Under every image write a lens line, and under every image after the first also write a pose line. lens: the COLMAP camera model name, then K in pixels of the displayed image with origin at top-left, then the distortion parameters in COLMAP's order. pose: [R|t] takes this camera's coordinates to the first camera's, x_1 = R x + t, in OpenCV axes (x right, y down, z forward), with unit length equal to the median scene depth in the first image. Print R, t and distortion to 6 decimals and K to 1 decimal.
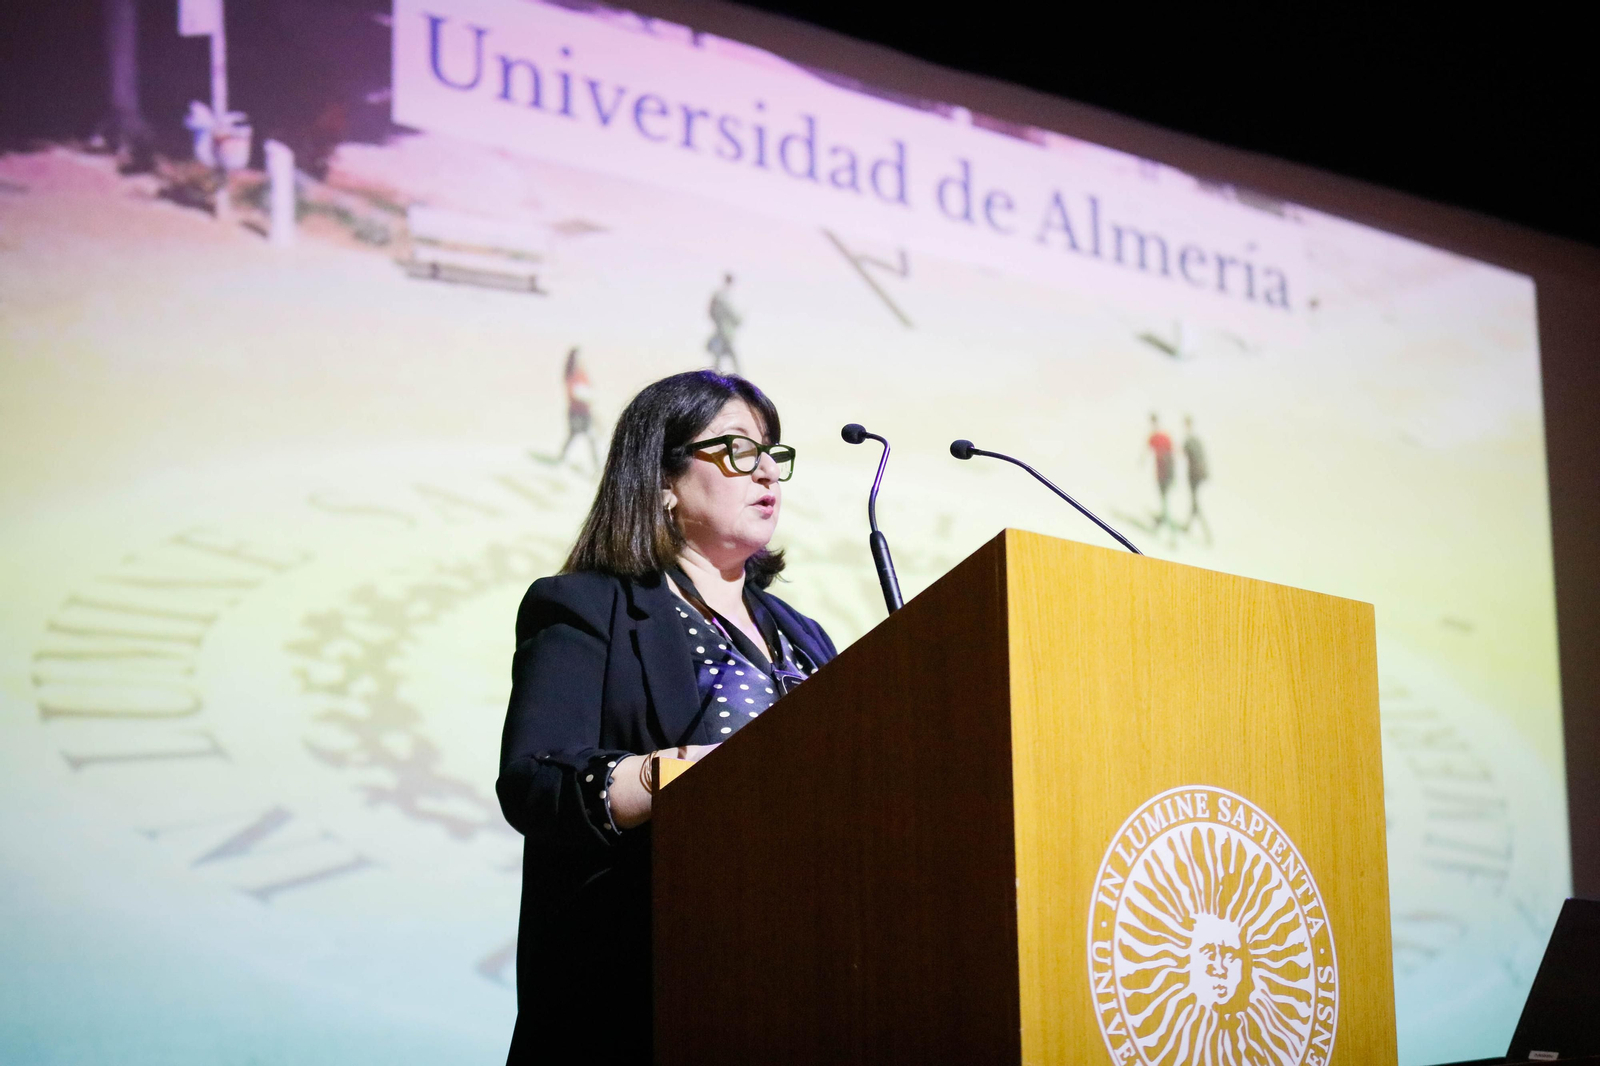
lens RADIAL K [[3903.1, 0, 800.0], [0, 3903.1, 533.0], [0, 0, 1]] dist [-0.118530, 1.011043]
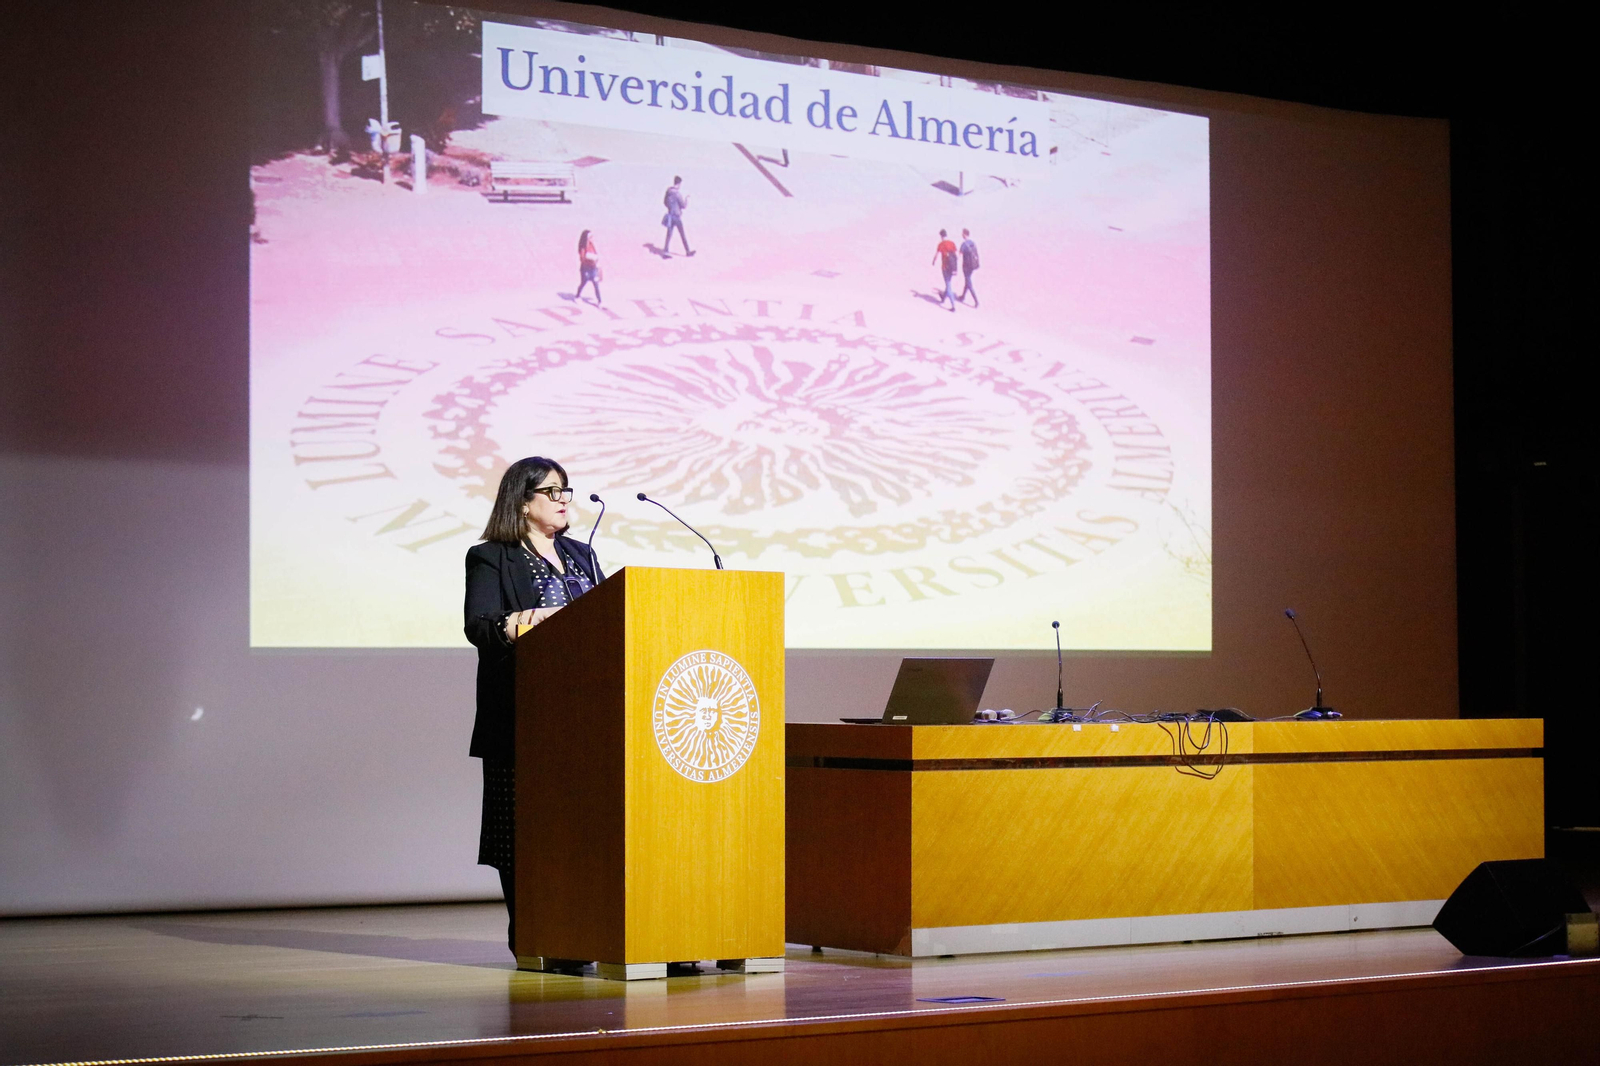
lens RADIAL K [[3903.1, 0, 800.0], [0, 3903.1, 533.0], [0, 0, 1]] dist [-0.118530, 1.011043]
pose [[0.997544, 0.012239, -0.068964, 0.176607], [0.000806, 0.982543, 0.186035, -0.260294], [0.070037, -0.185634, 0.980120, -0.828902]]
